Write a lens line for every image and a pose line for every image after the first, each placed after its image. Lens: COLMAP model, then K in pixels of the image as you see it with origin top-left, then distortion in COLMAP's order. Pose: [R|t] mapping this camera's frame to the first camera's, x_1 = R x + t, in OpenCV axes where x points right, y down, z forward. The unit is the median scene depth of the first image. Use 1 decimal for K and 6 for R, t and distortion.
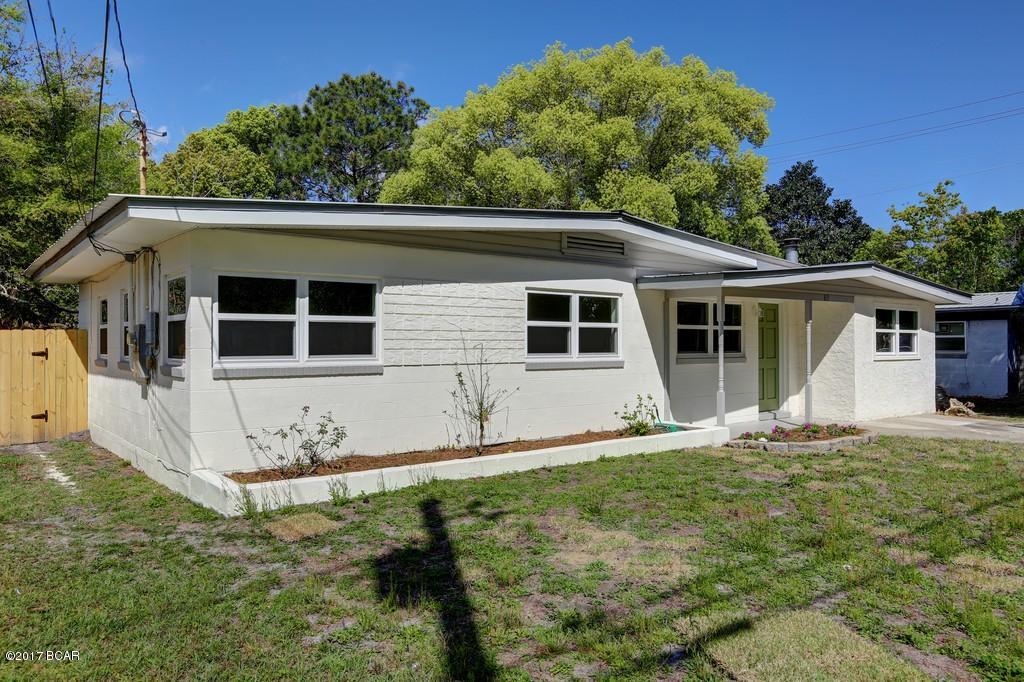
lens RADIAL K [[727.1, 0, 512.2], [0, 727.1, 340.6], [0, 0, 1]] dist [-0.024247, 0.000341]
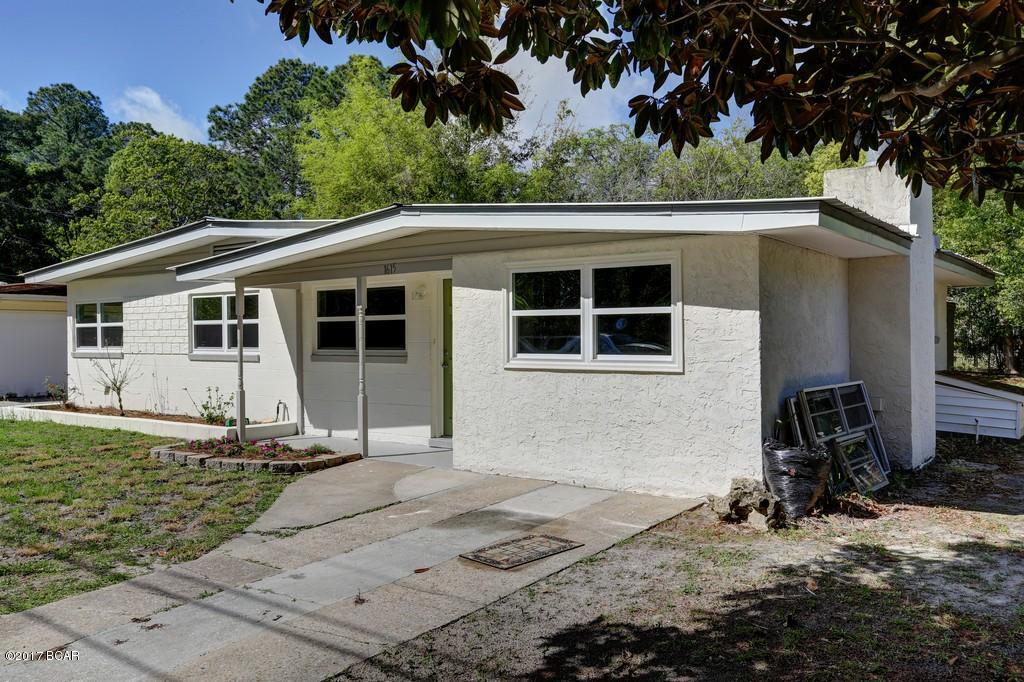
lens RADIAL K [[833.6, 0, 508.6], [0, 833.6, 342.2], [0, 0, 1]] dist [0.001486, 0.006579]
pose [[0.255014, 0.003160, -0.966932, 1.444844], [0.007804, 0.999955, 0.005326, 0.005734], [0.966906, -0.008904, 0.254978, 1.089307]]
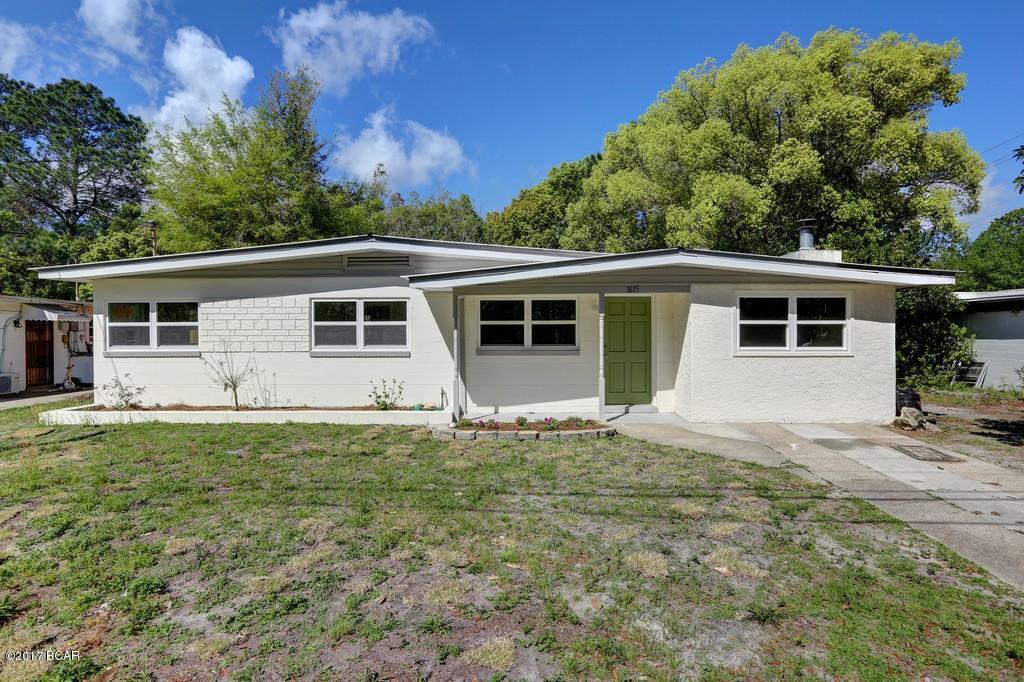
lens RADIAL K [[587.6, 0, 516.7], [0, 587.6, 346.2], [0, 0, 1]] dist [-0.036230, 0.000685]
pose [[0.770427, 0.007071, -0.637489, 0.975474], [0.005003, 0.999841, 0.017137, 0.002326], [0.637509, -0.016392, 0.770269, 0.359834]]
